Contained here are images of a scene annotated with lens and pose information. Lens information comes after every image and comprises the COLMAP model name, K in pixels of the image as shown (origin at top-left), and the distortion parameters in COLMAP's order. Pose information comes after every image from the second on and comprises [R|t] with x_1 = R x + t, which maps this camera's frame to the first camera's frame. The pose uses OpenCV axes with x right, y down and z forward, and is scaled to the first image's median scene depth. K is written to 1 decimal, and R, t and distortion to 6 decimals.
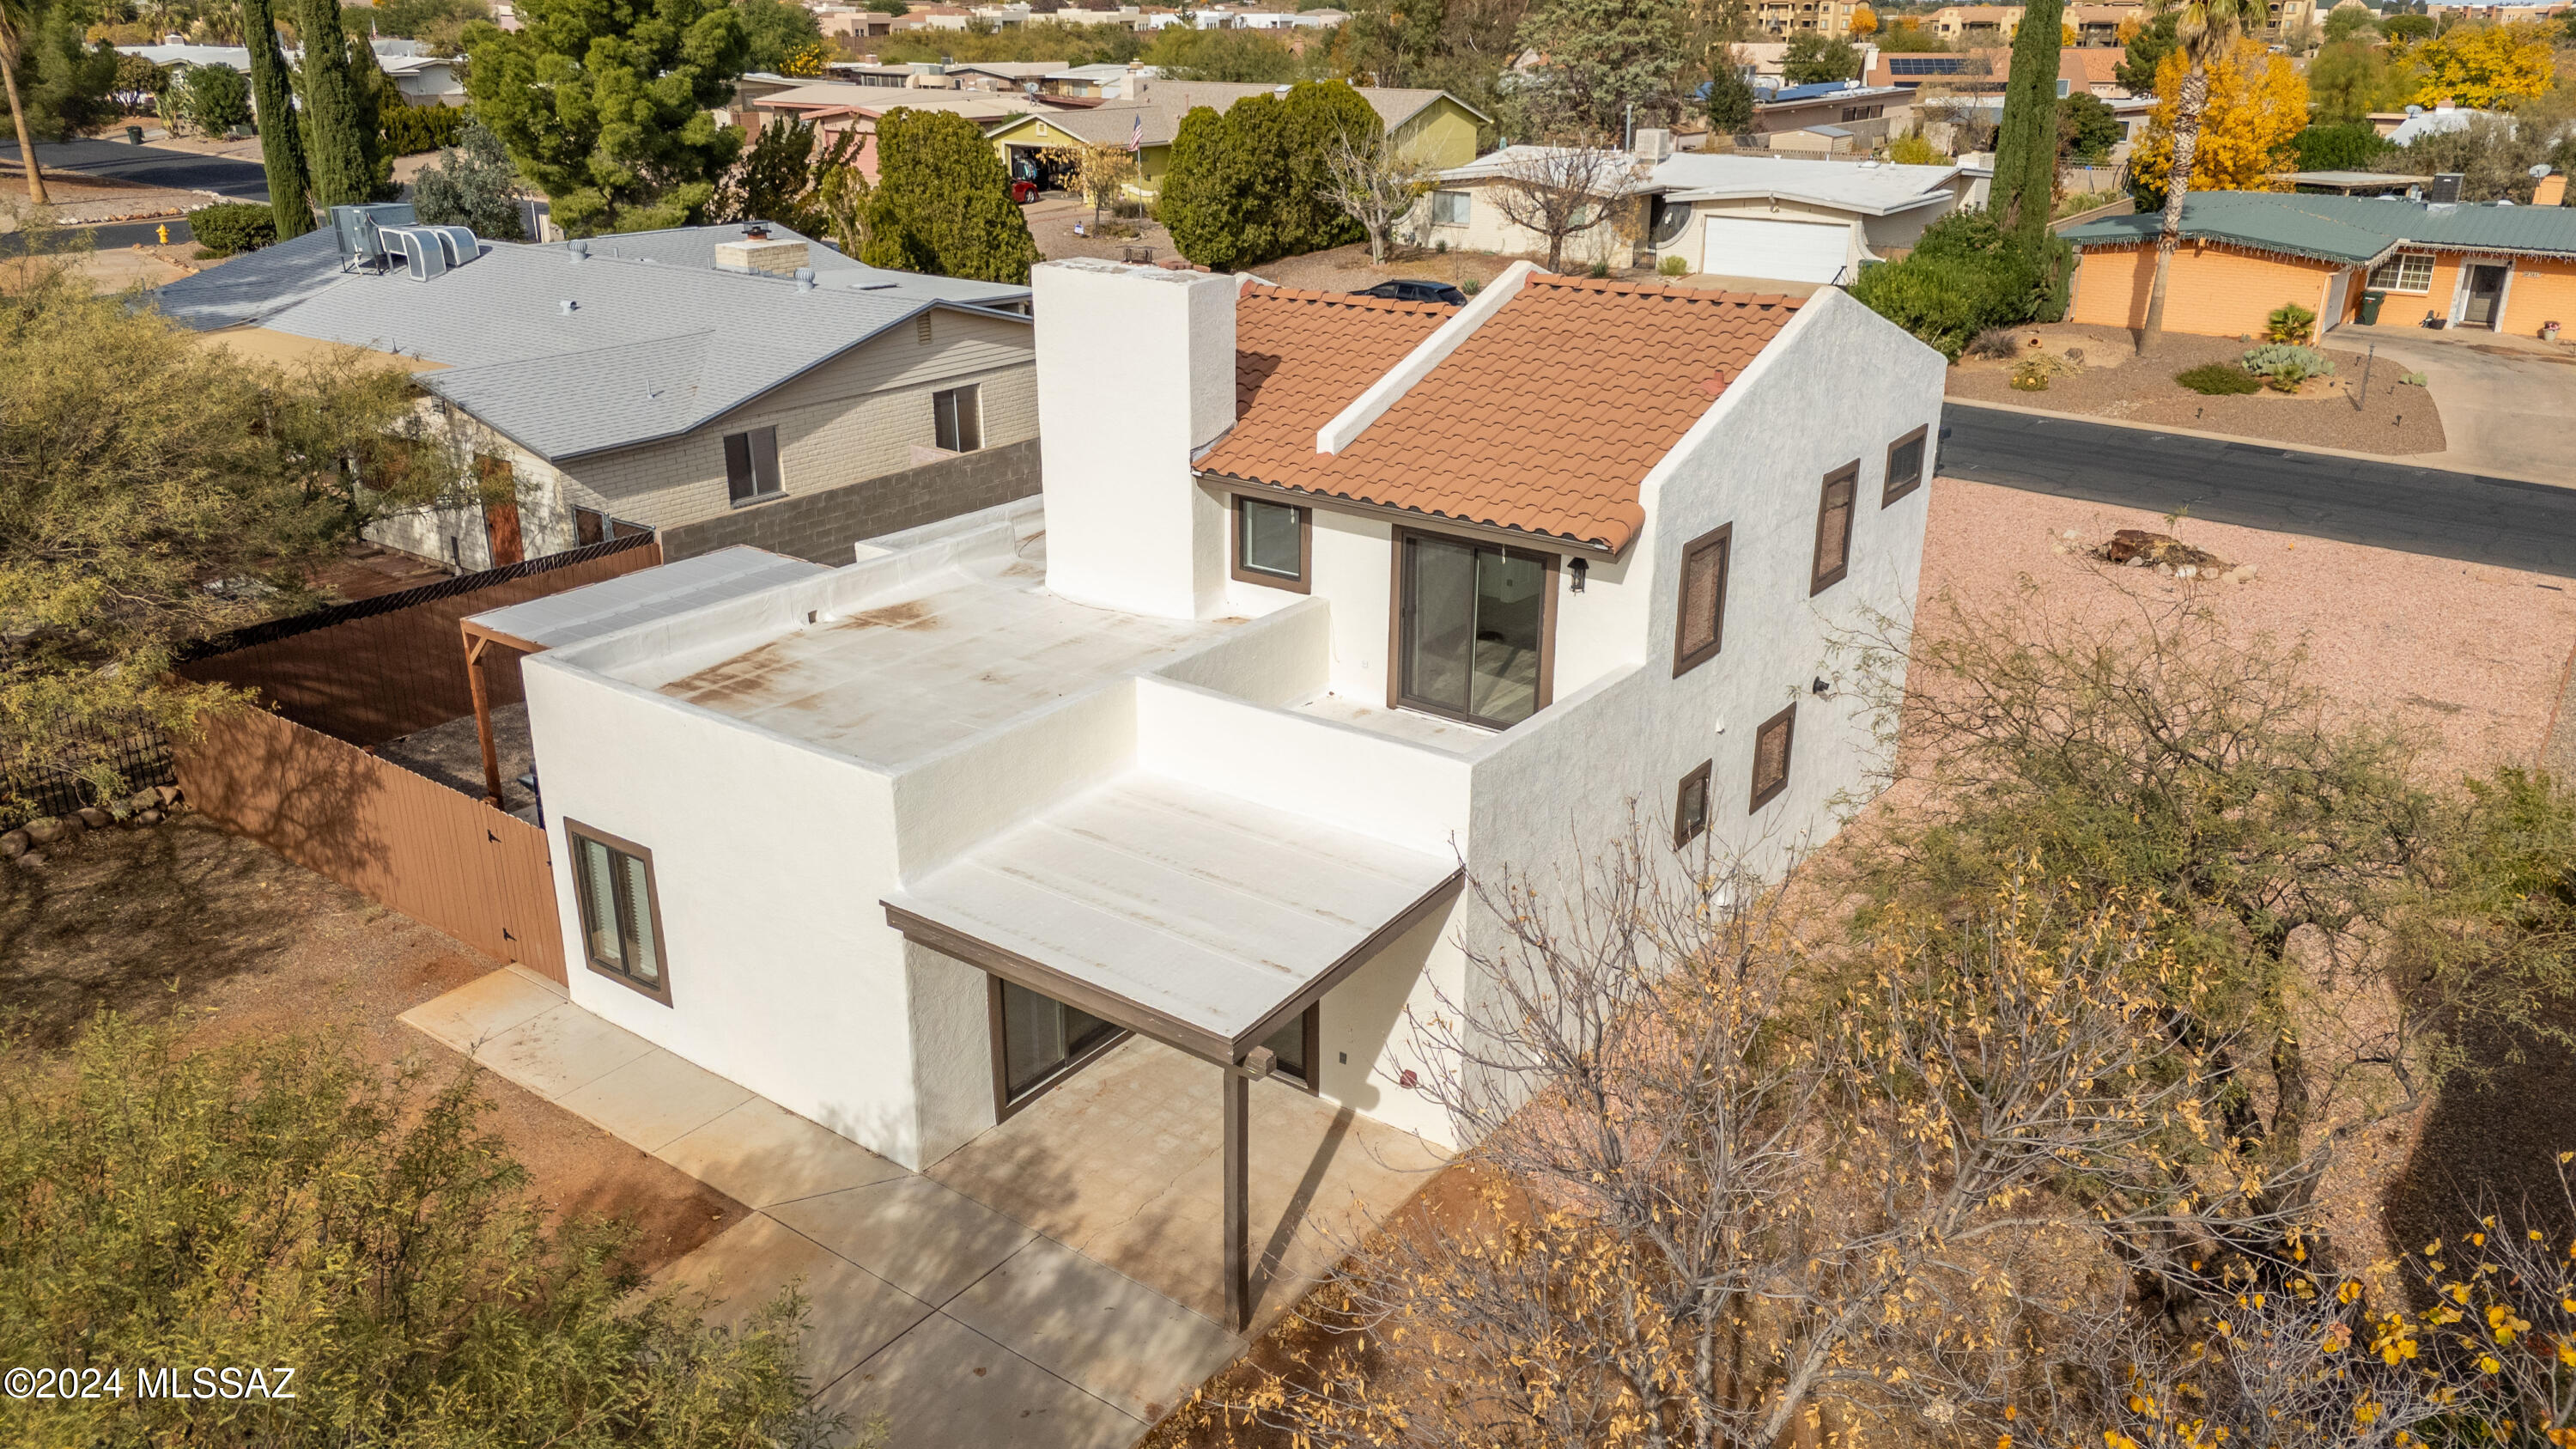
lens RADIAL K [[1797.1, 0, 1292.1], [0, 1797.1, 677.4], [0, 0, 1]] dist [0.068725, -0.066652]
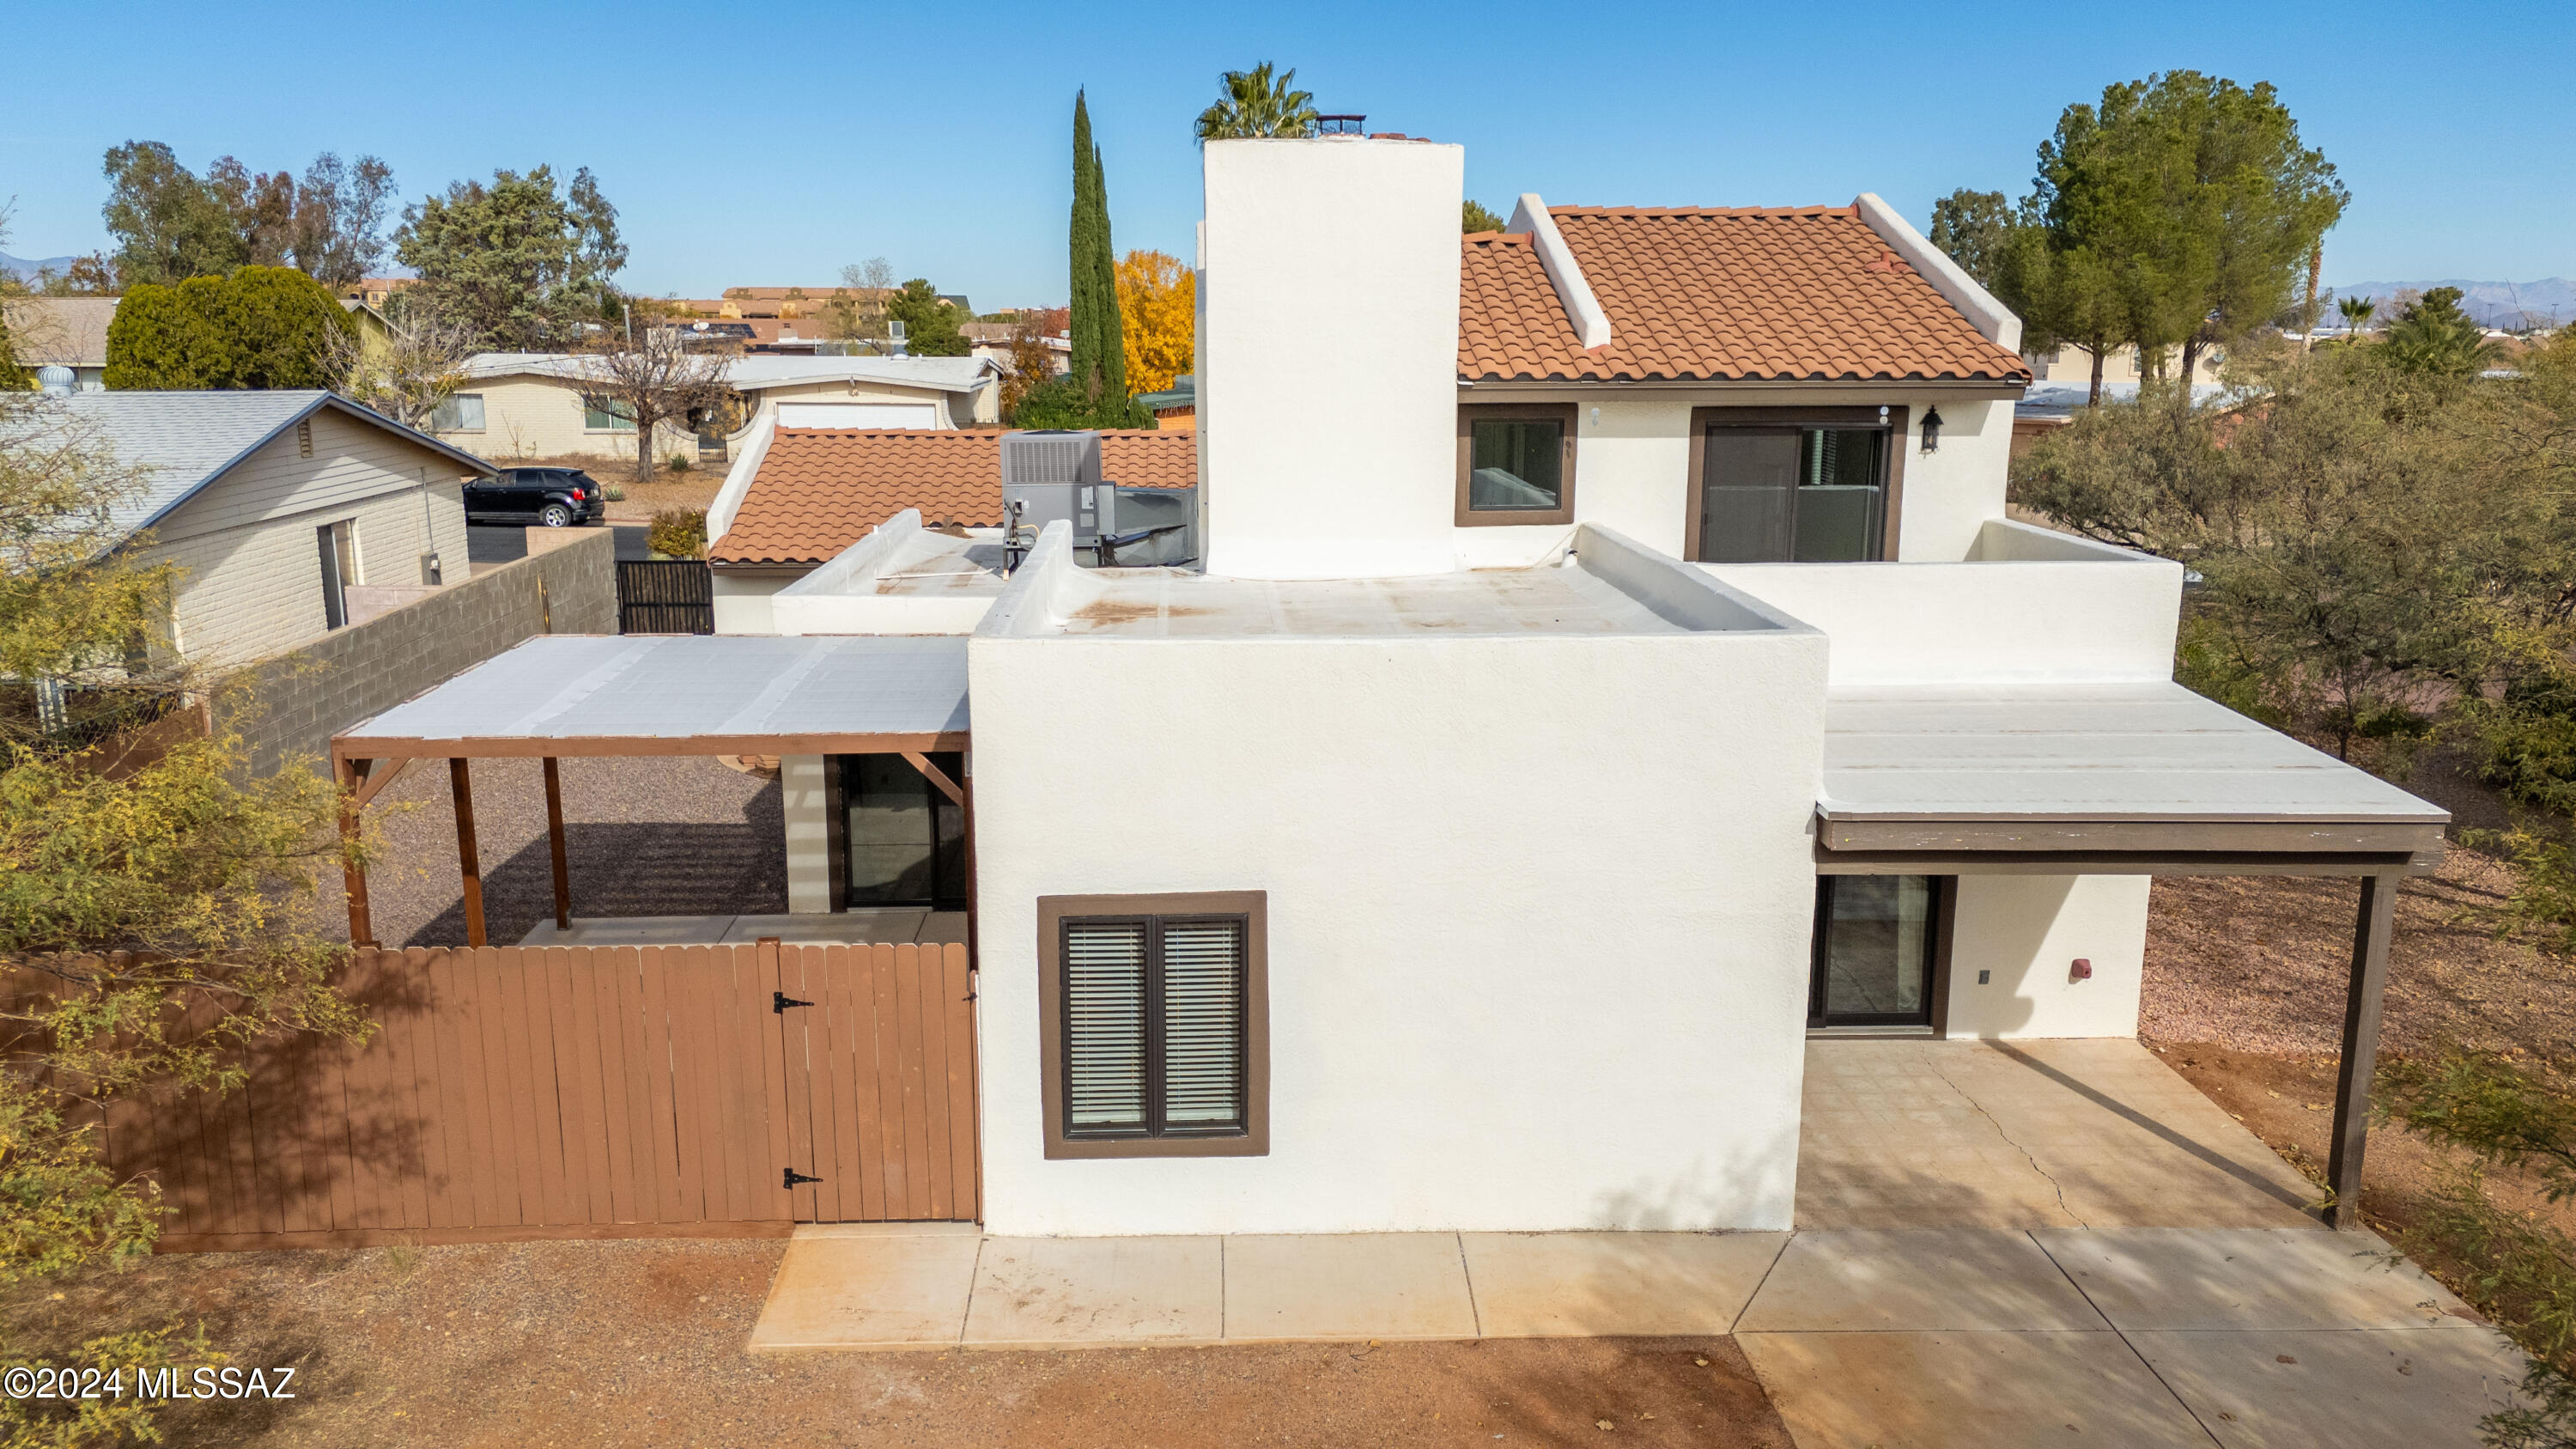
lens RADIAL K [[1823.9, 0, 1288.0], [0, 1823.9, 724.5], [0, 0, 1]] dist [0.032913, 0.001448]
pose [[0.799677, -0.141590, 0.583497, -0.682075], [0.209242, 0.976596, -0.049785, 0.068012], [-0.562791, 0.161904, 0.810588, 0.450942]]
